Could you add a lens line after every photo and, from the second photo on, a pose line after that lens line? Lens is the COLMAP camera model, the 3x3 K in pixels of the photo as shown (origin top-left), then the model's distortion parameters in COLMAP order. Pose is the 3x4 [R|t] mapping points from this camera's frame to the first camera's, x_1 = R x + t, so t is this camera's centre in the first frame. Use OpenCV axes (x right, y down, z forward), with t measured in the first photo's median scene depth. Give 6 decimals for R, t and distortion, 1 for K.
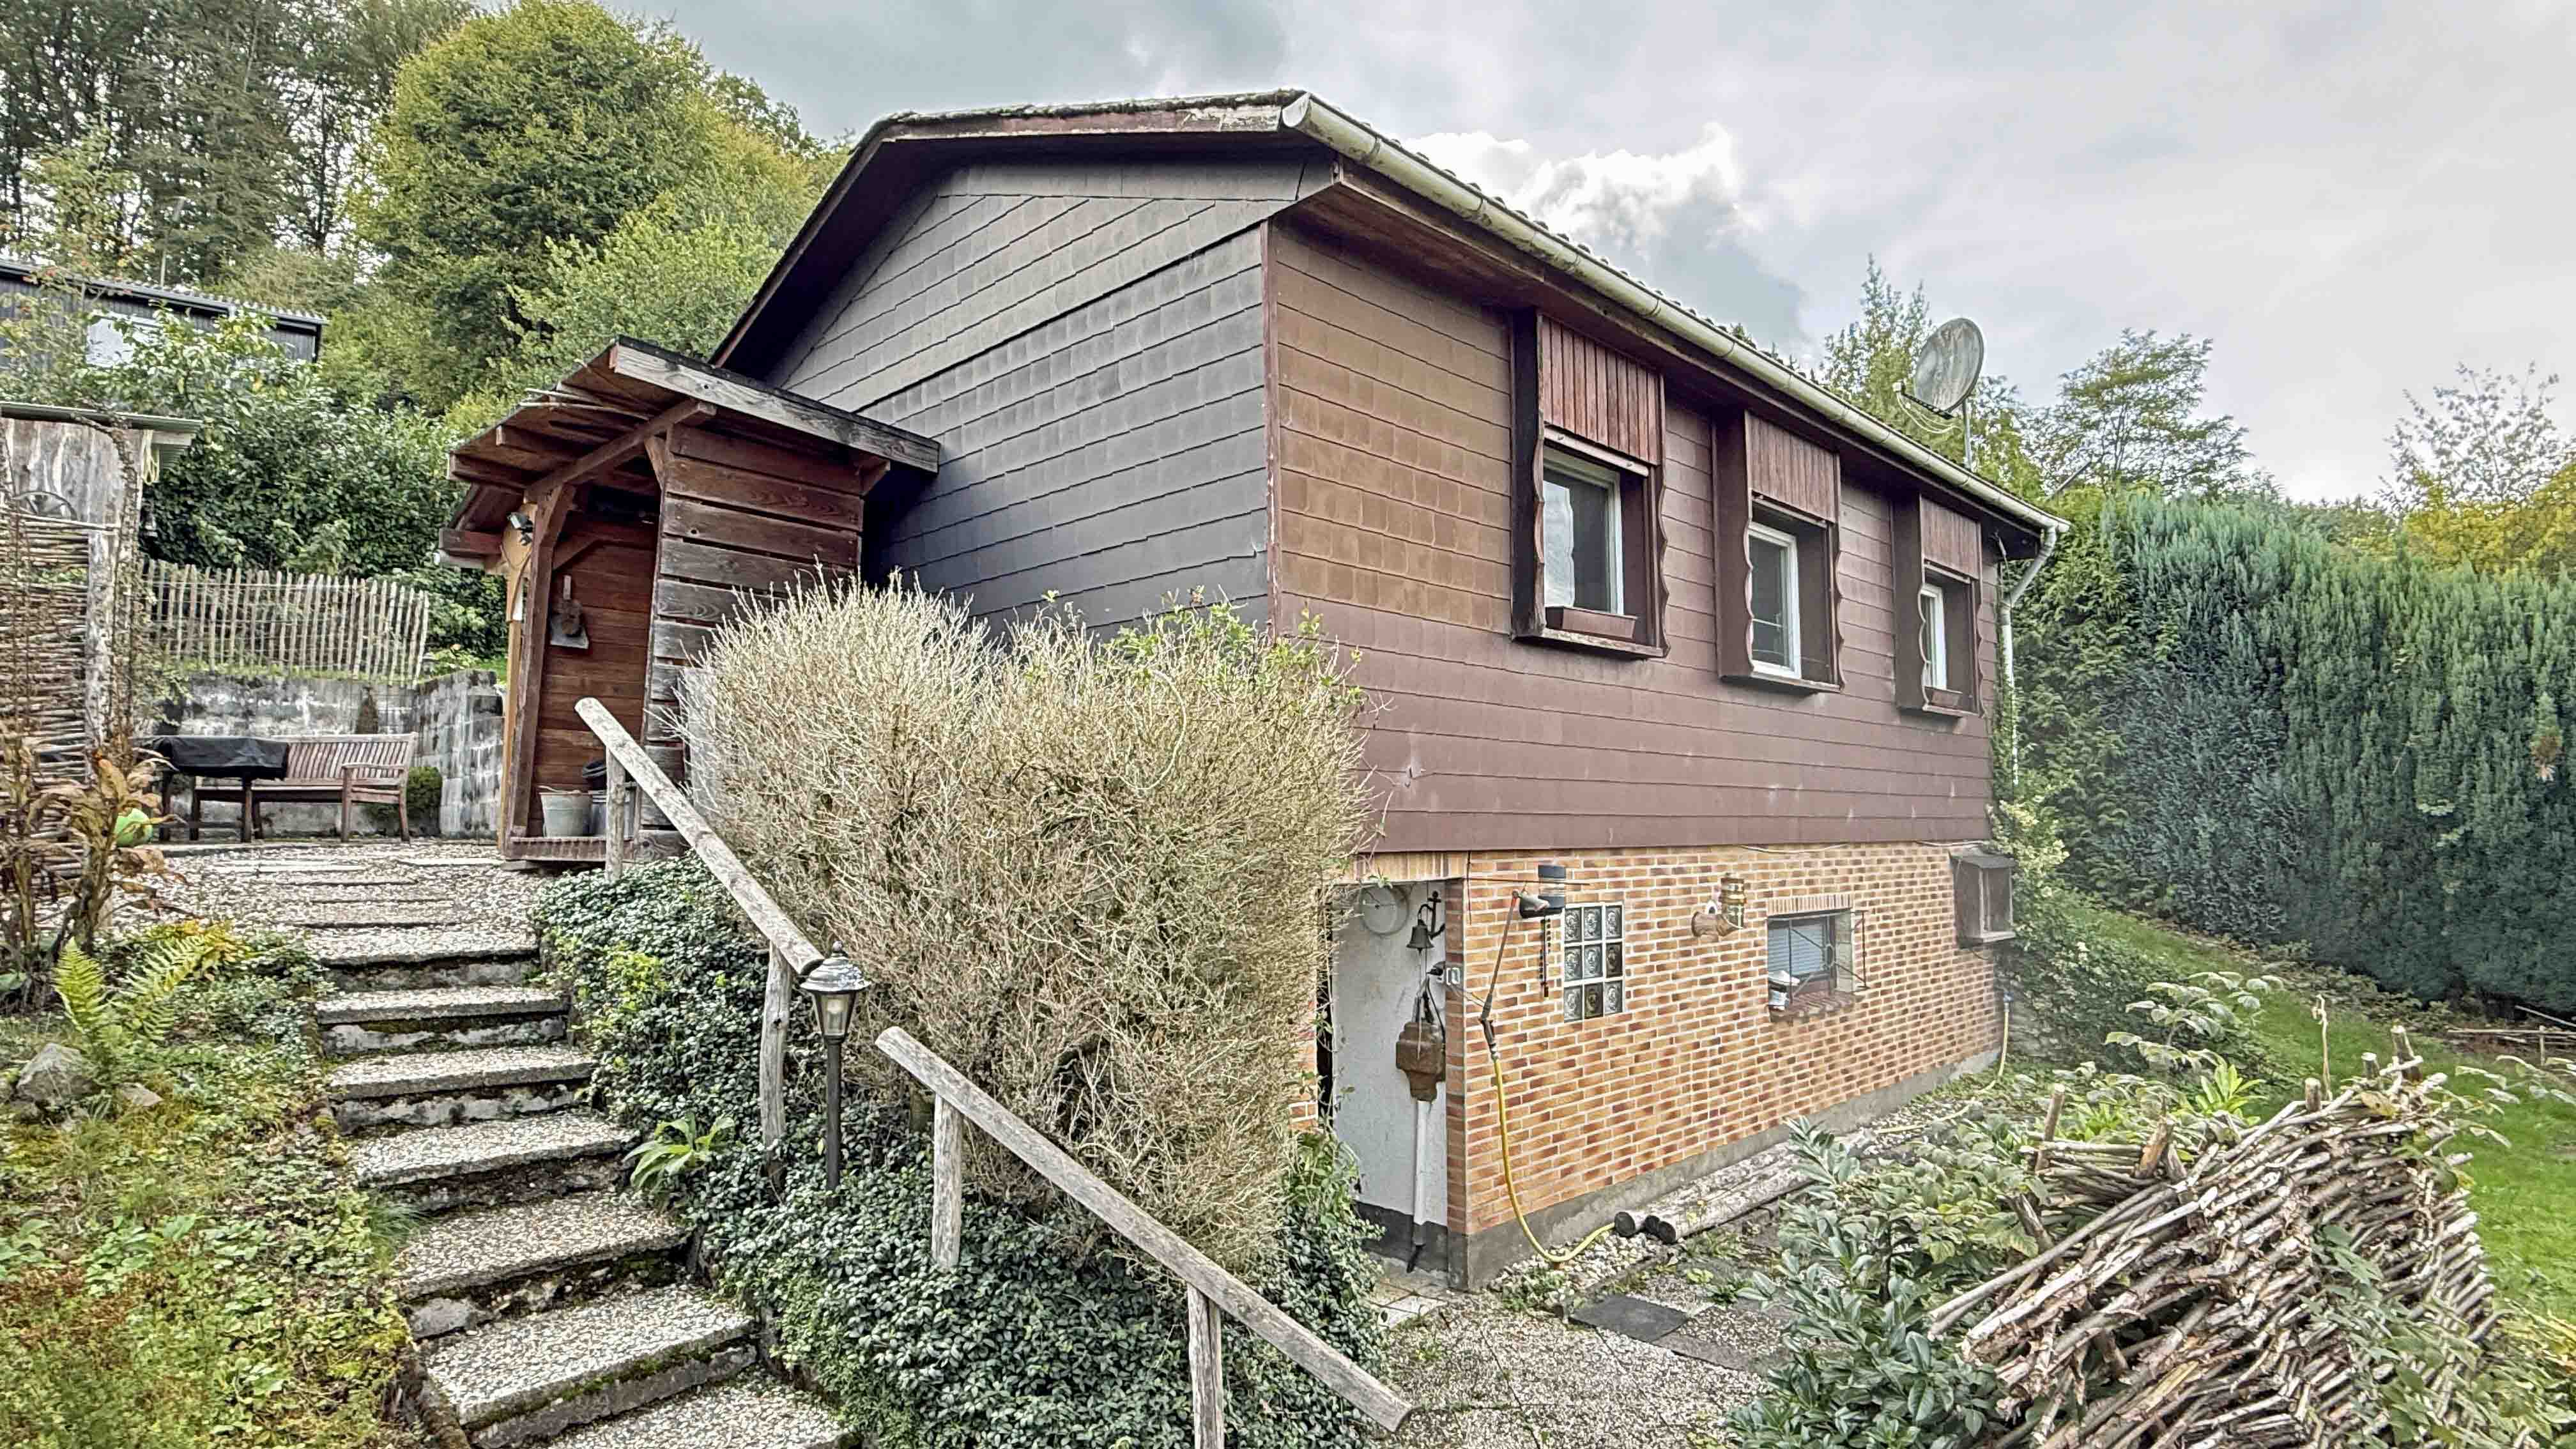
lens RADIAL K [[1292.9, 0, 1294.6], [0, 1292.9, 725.6], [0, 0, 1]] dist [0.003102, 0.000331]
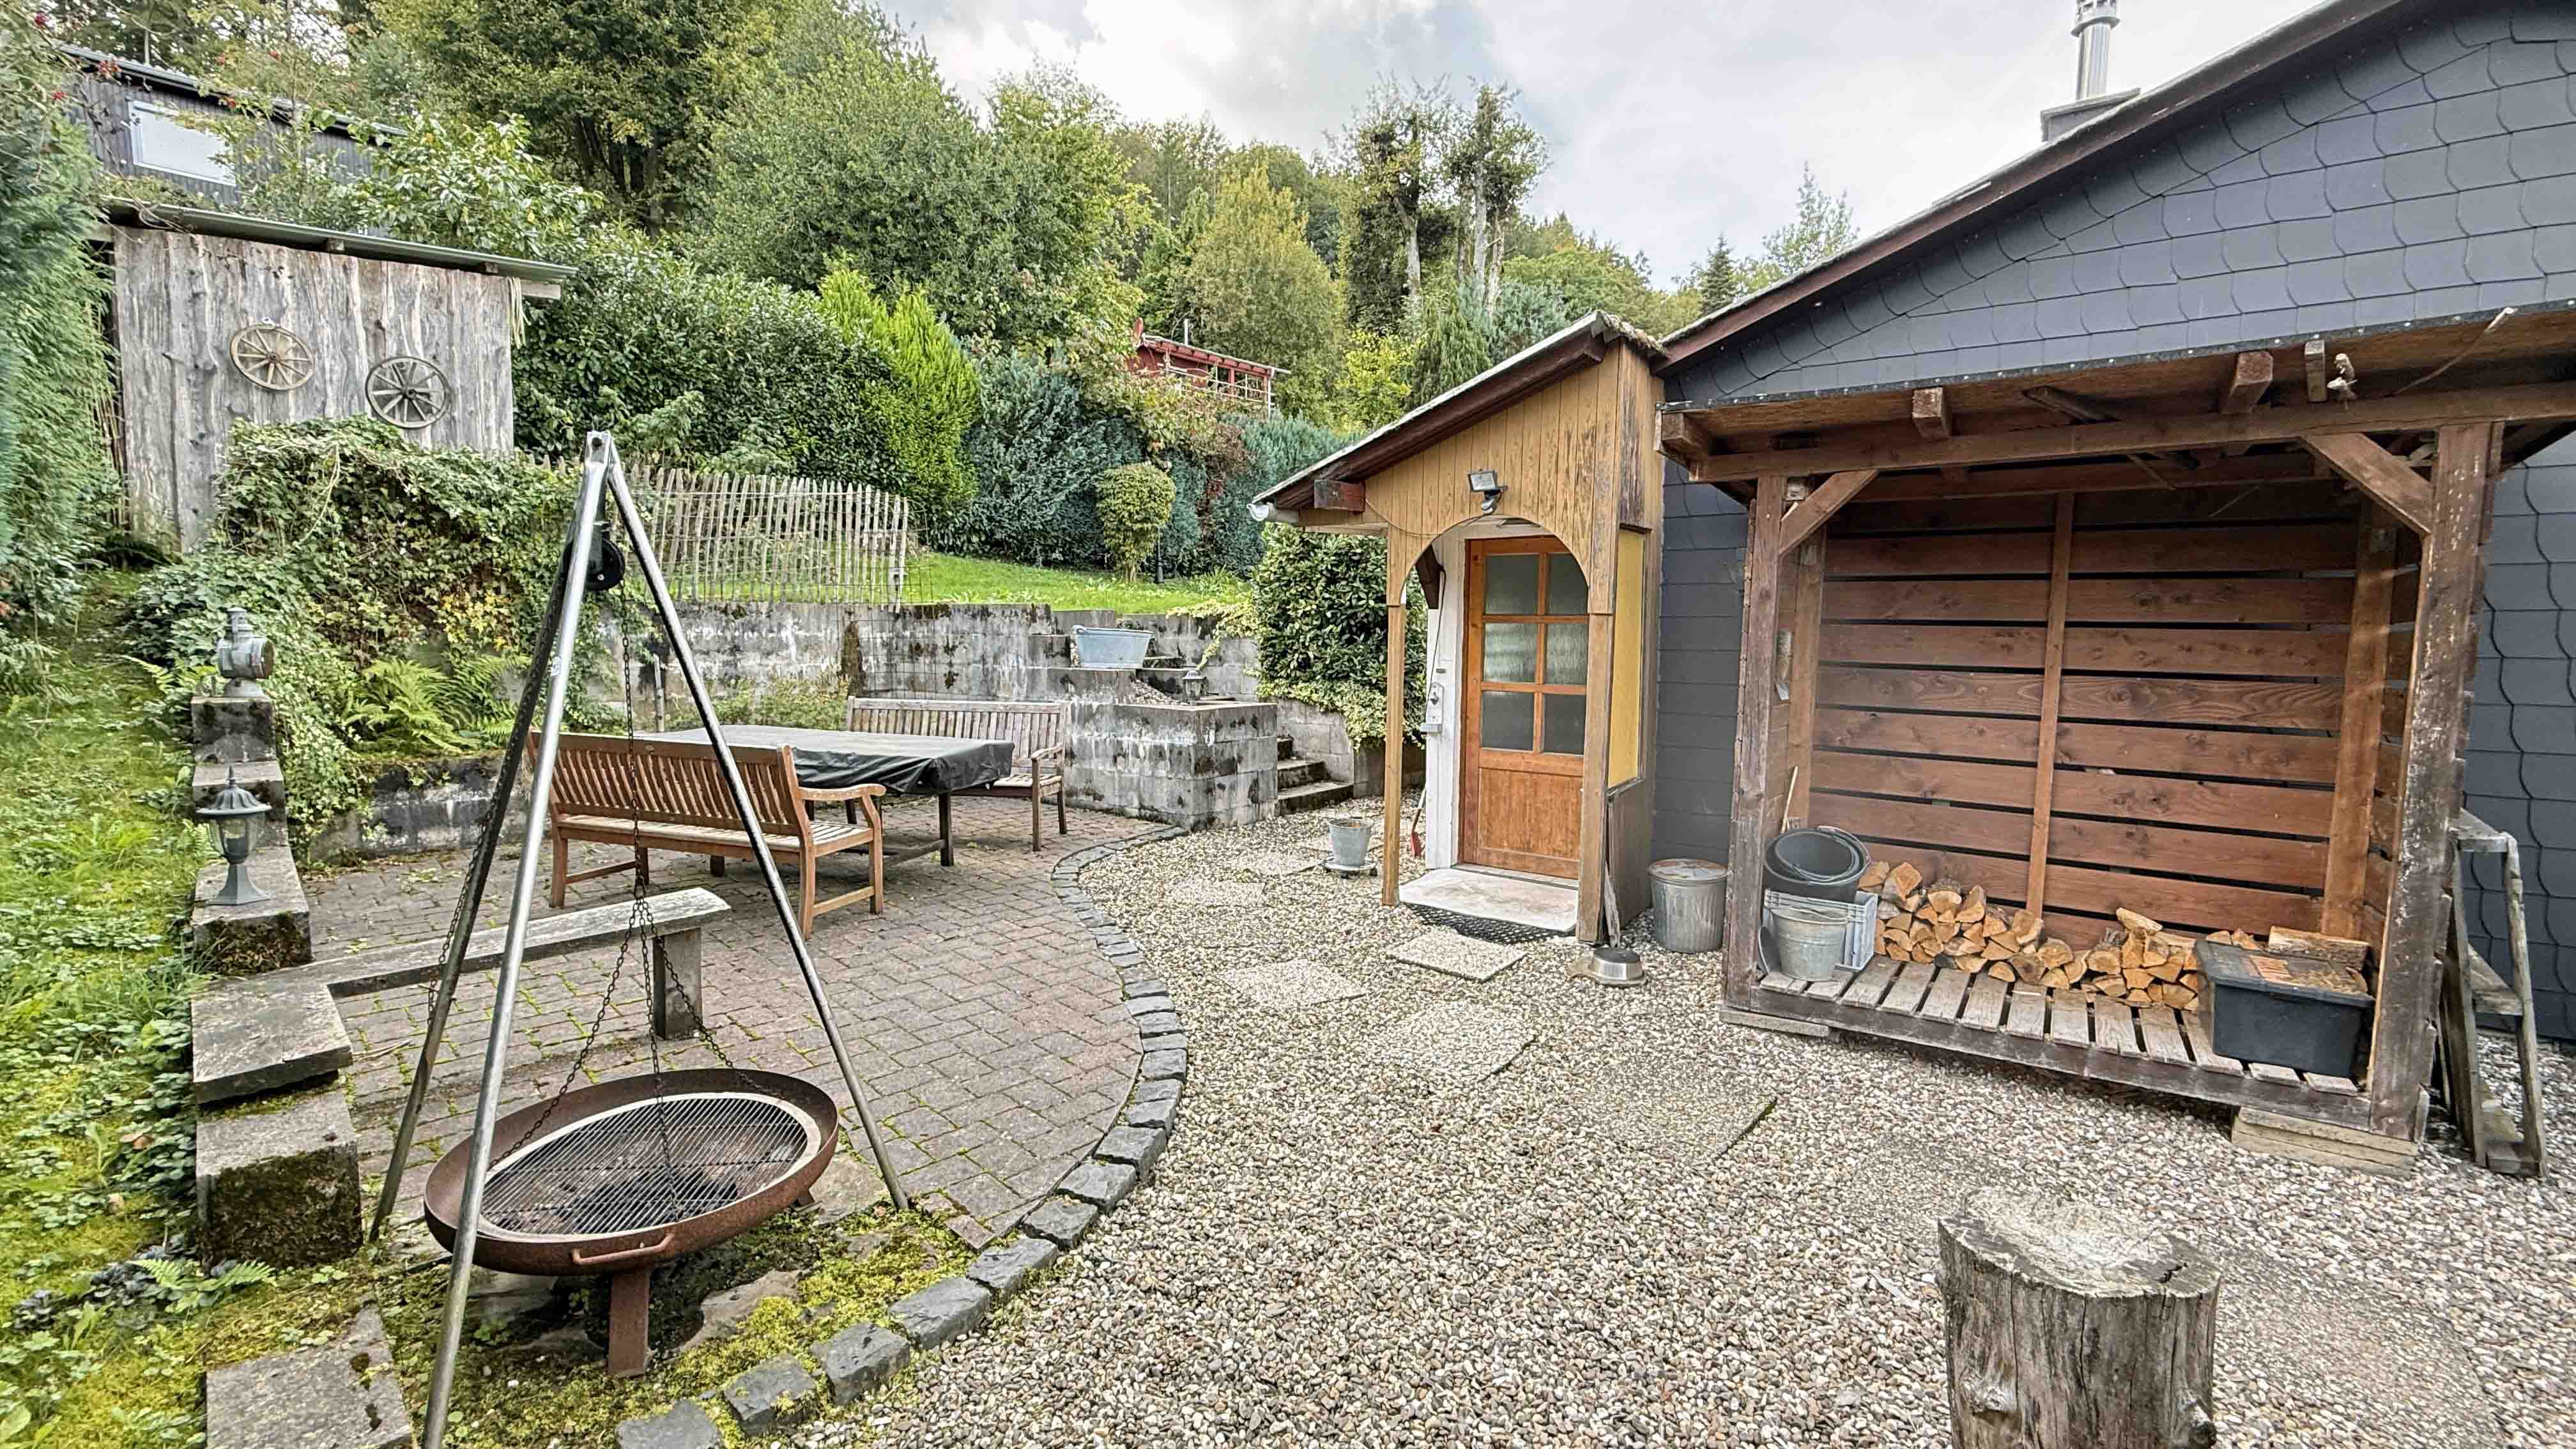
lens RADIAL K [[1033.9, 0, 1280.1], [0, 1033.9, 716.9], [0, 0, 1]] dist [0.003150, 0.000025]
pose [[0.991495, -0.003091, 0.130106, -0.516583], [-0.018832, 0.985789, 0.166930, -0.079381], [-0.128773, -0.167960, 0.977347, 0.279841]]
